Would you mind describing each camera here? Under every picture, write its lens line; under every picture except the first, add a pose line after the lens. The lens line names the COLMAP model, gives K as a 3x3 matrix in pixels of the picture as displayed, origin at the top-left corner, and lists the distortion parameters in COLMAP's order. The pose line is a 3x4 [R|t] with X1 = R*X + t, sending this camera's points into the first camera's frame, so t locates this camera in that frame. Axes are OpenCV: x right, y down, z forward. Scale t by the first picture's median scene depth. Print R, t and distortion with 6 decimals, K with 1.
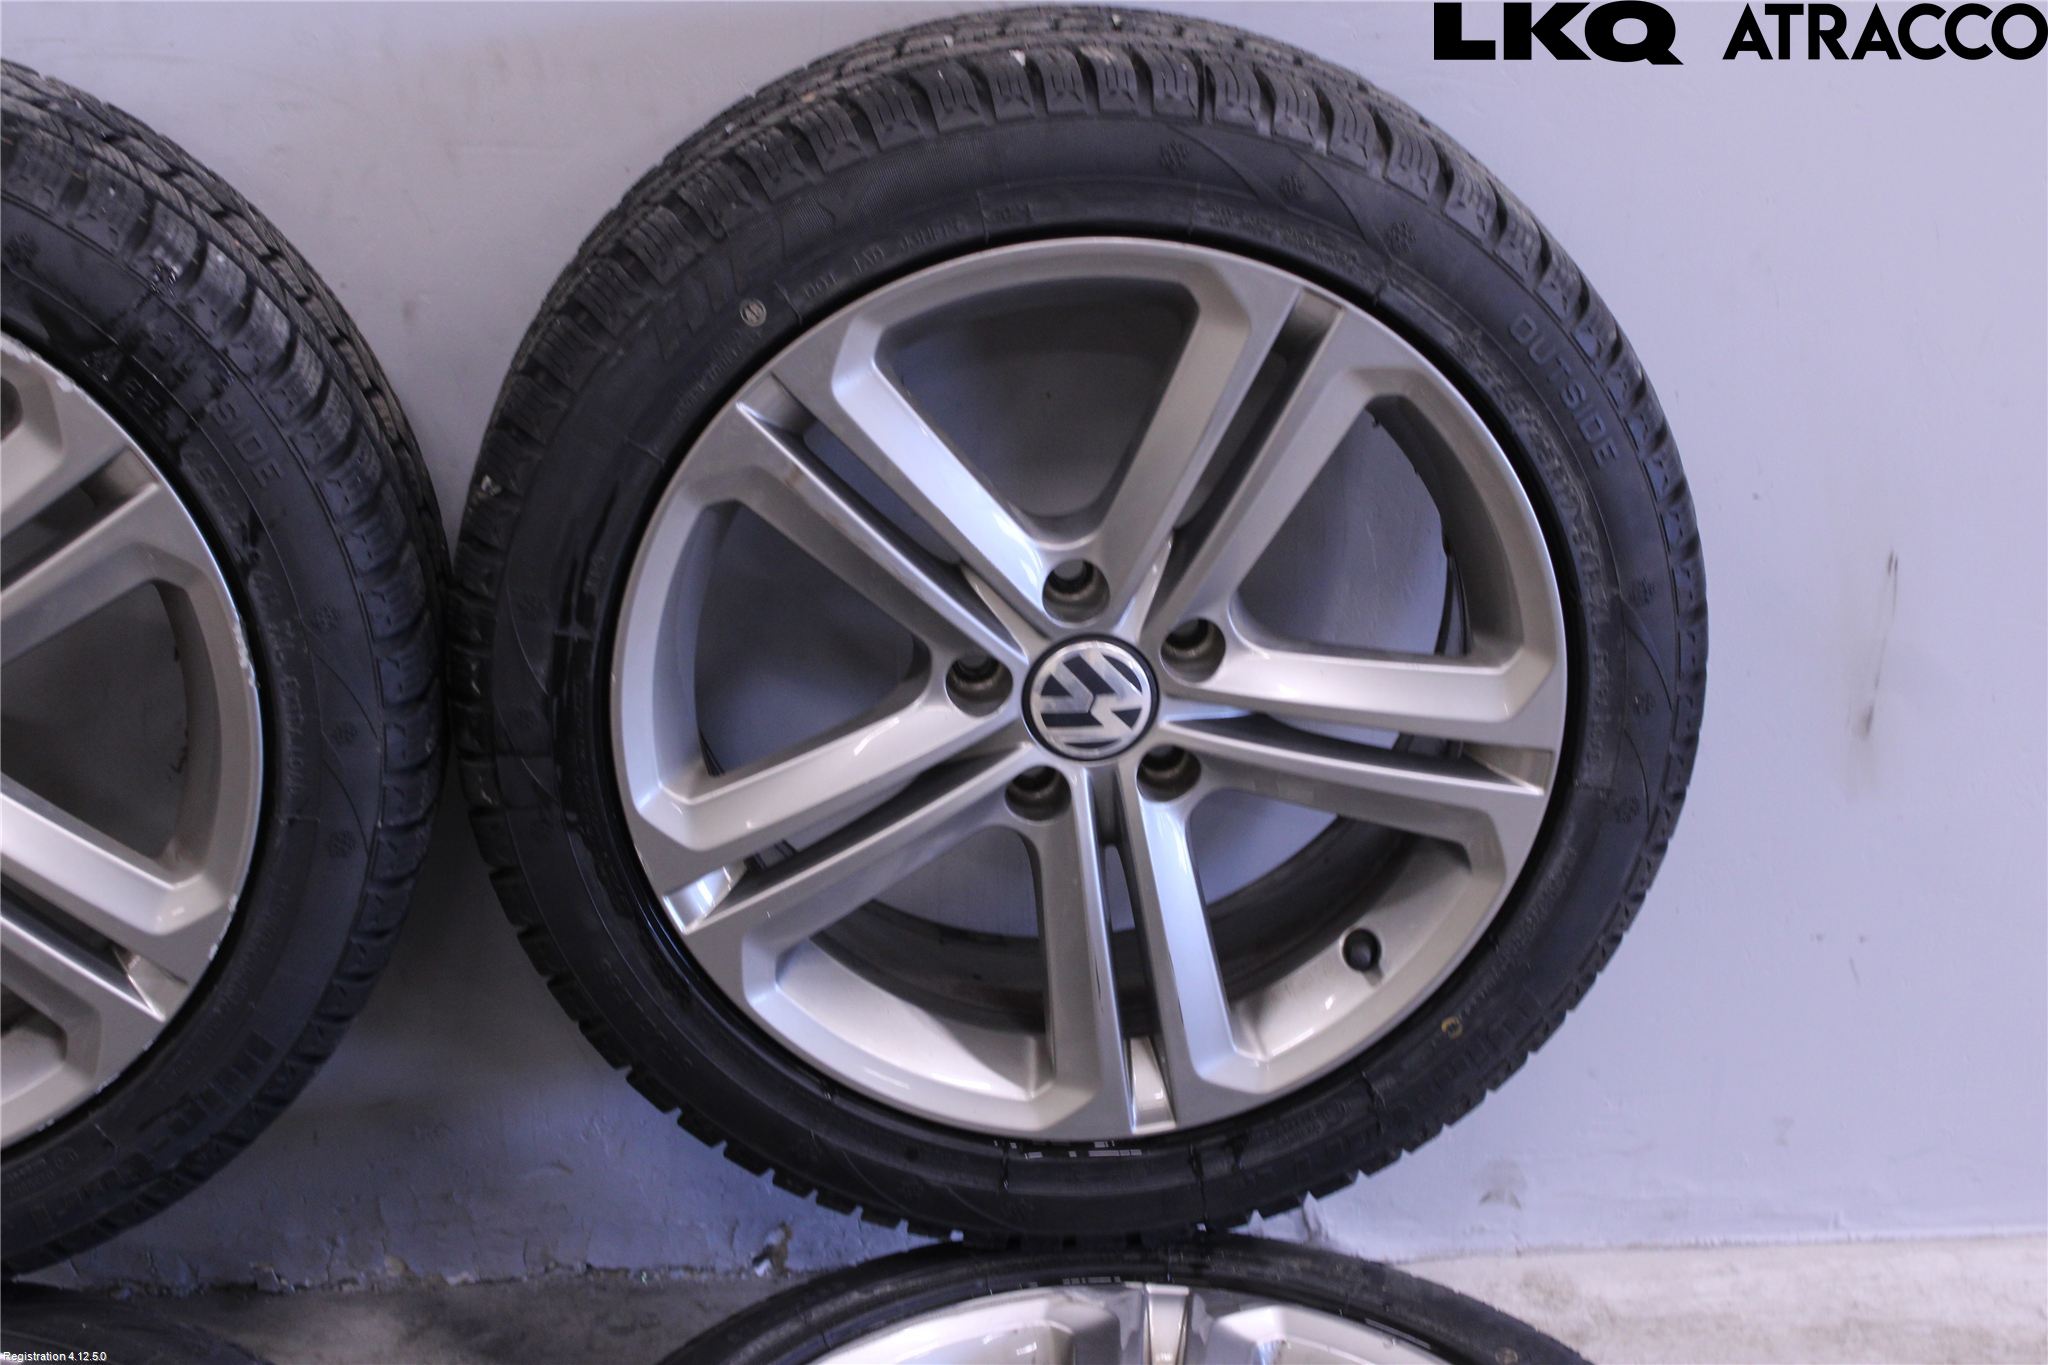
lens RADIAL K [[3599.4, 0, 1100.6], [0, 3599.4, 687.7], [0, 0, 1]] dist [-0.023047, 0.037212]
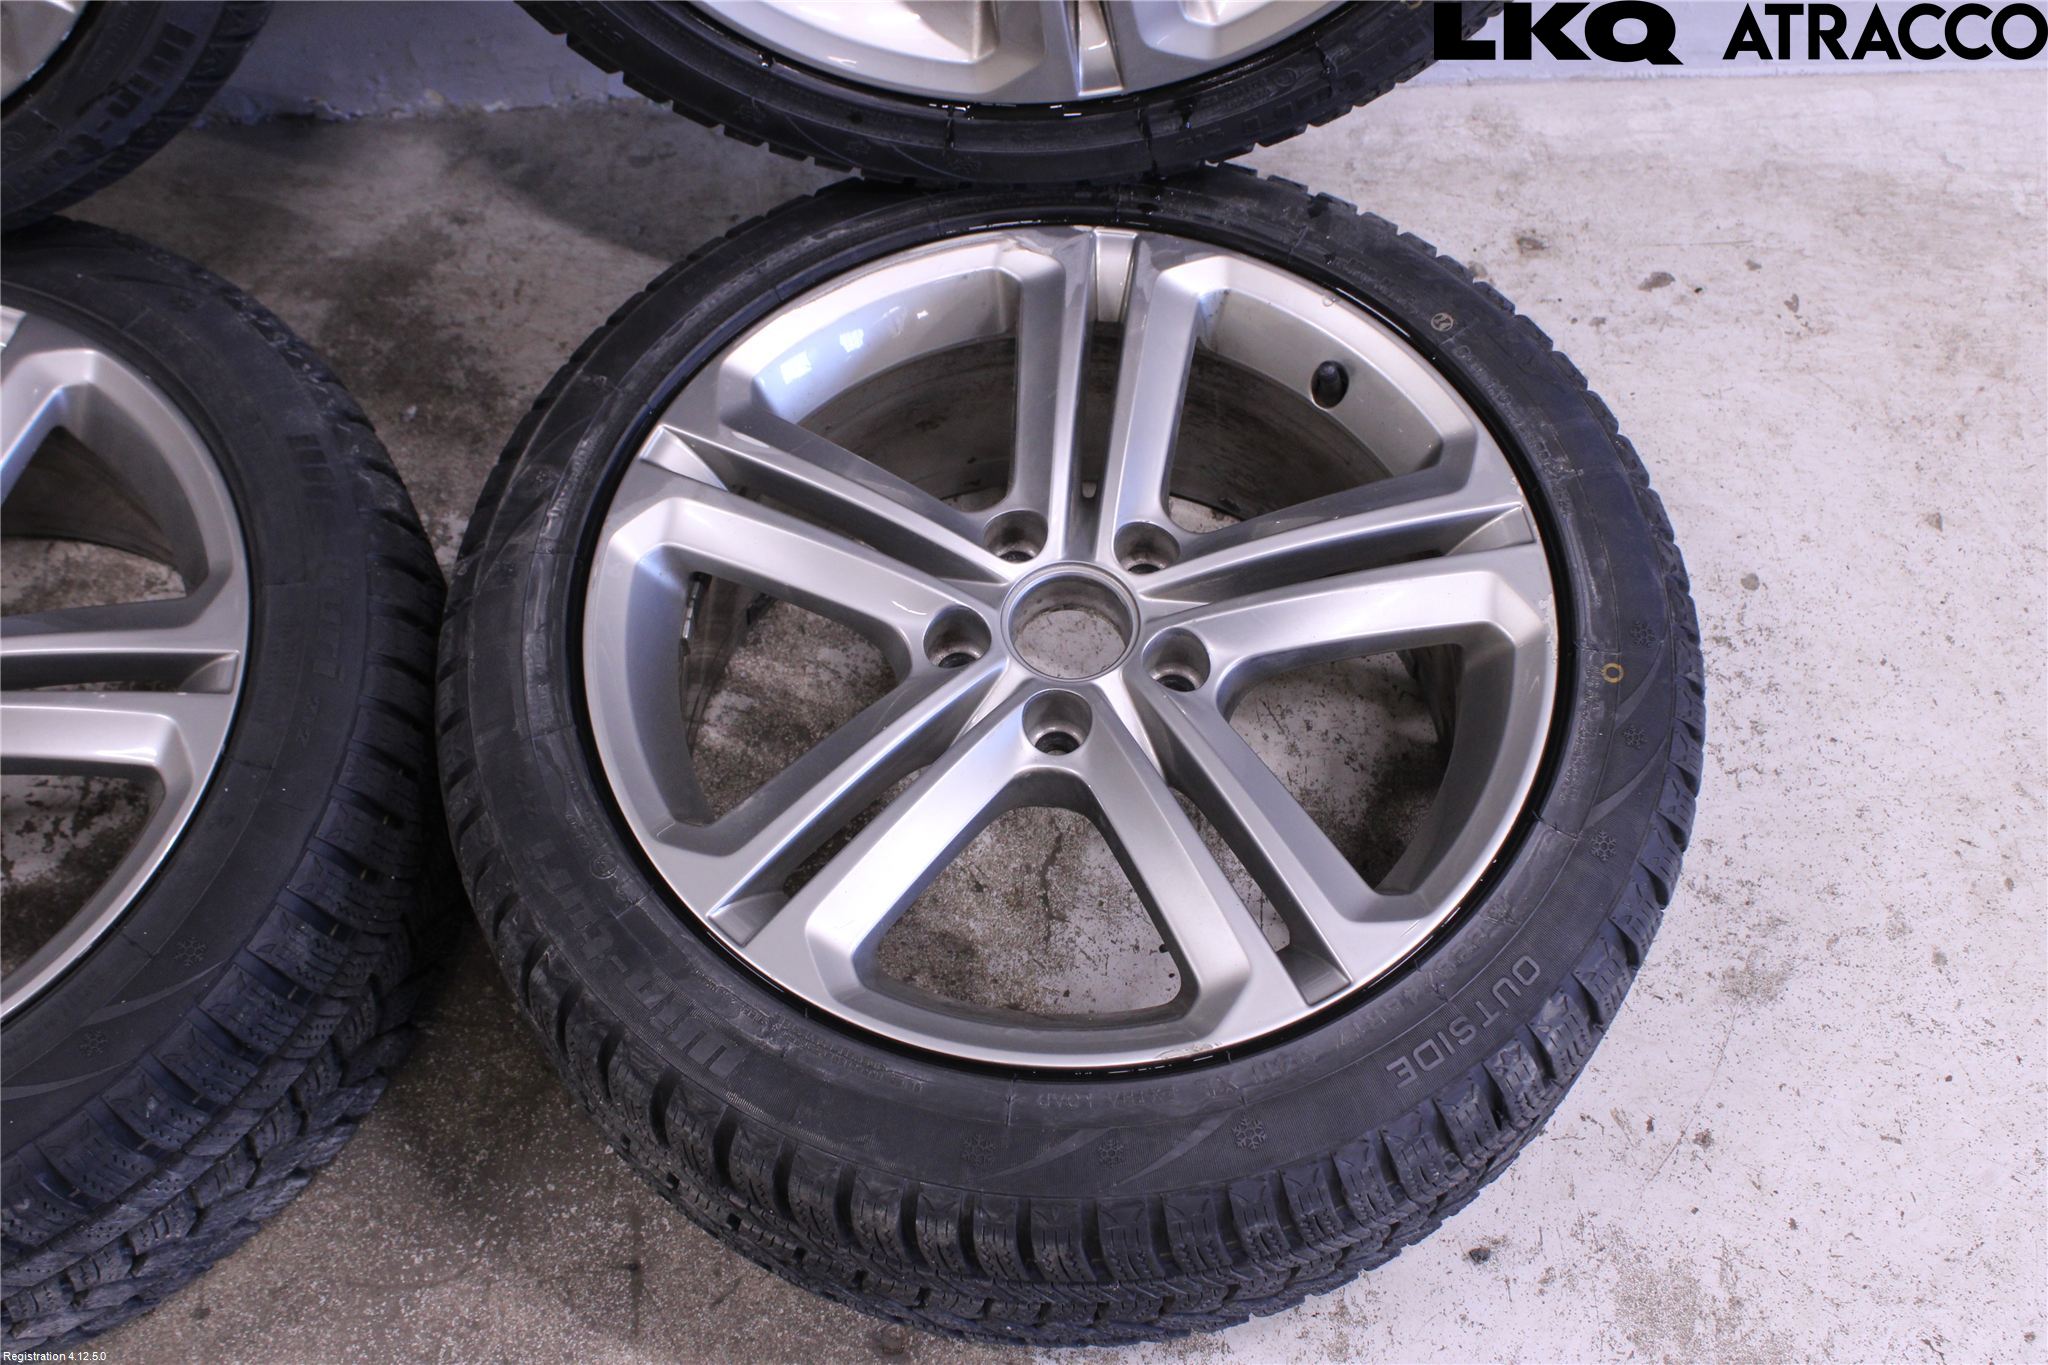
lens RADIAL K [[2375.7, 0, 1073.4], [0, 2375.7, 616.6], [0, 0, 1]] dist [-0.117447, 0.124214]
pose [[0.998735, 0.027633, -0.042002, 0.039904], [-0.001562, 0.852071, 0.523423, -0.096937], [0.050252, -0.522696, 0.851037, 0.389870]]
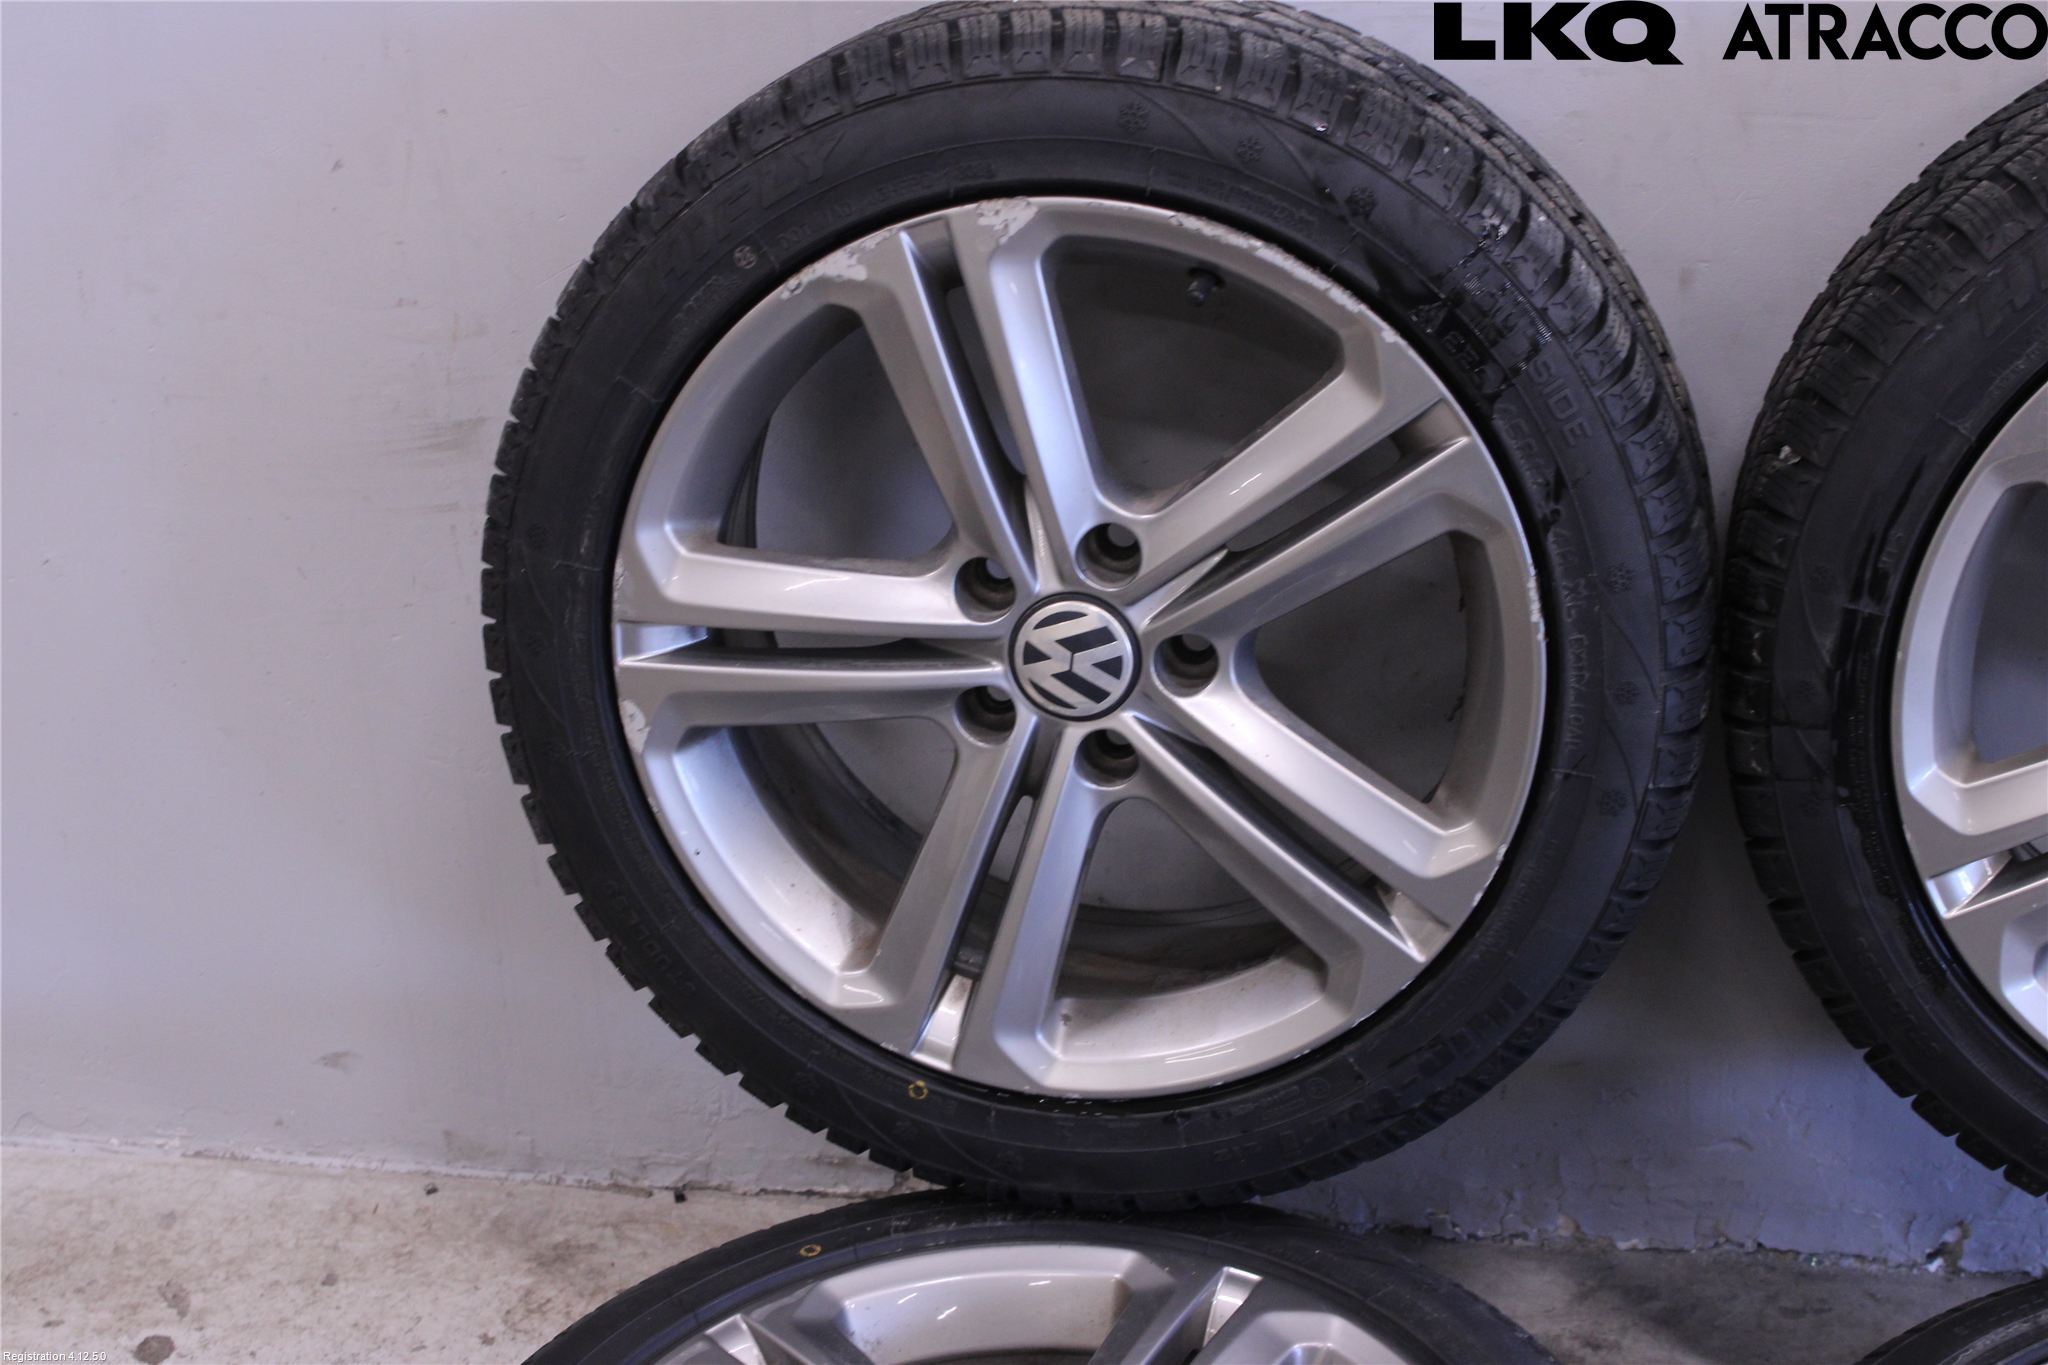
lens RADIAL K [[3599.4, 0, 1100.6], [0, 3599.4, 687.7], [0, 0, 1]] dist [-0.023047, 0.037212]
pose [[0.965615, 0.065005, -0.251719, -0.096045], [-0.064359, 0.997868, 0.010807, 0.009483], [0.251885, 0.005765, 0.967740, -0.014013]]
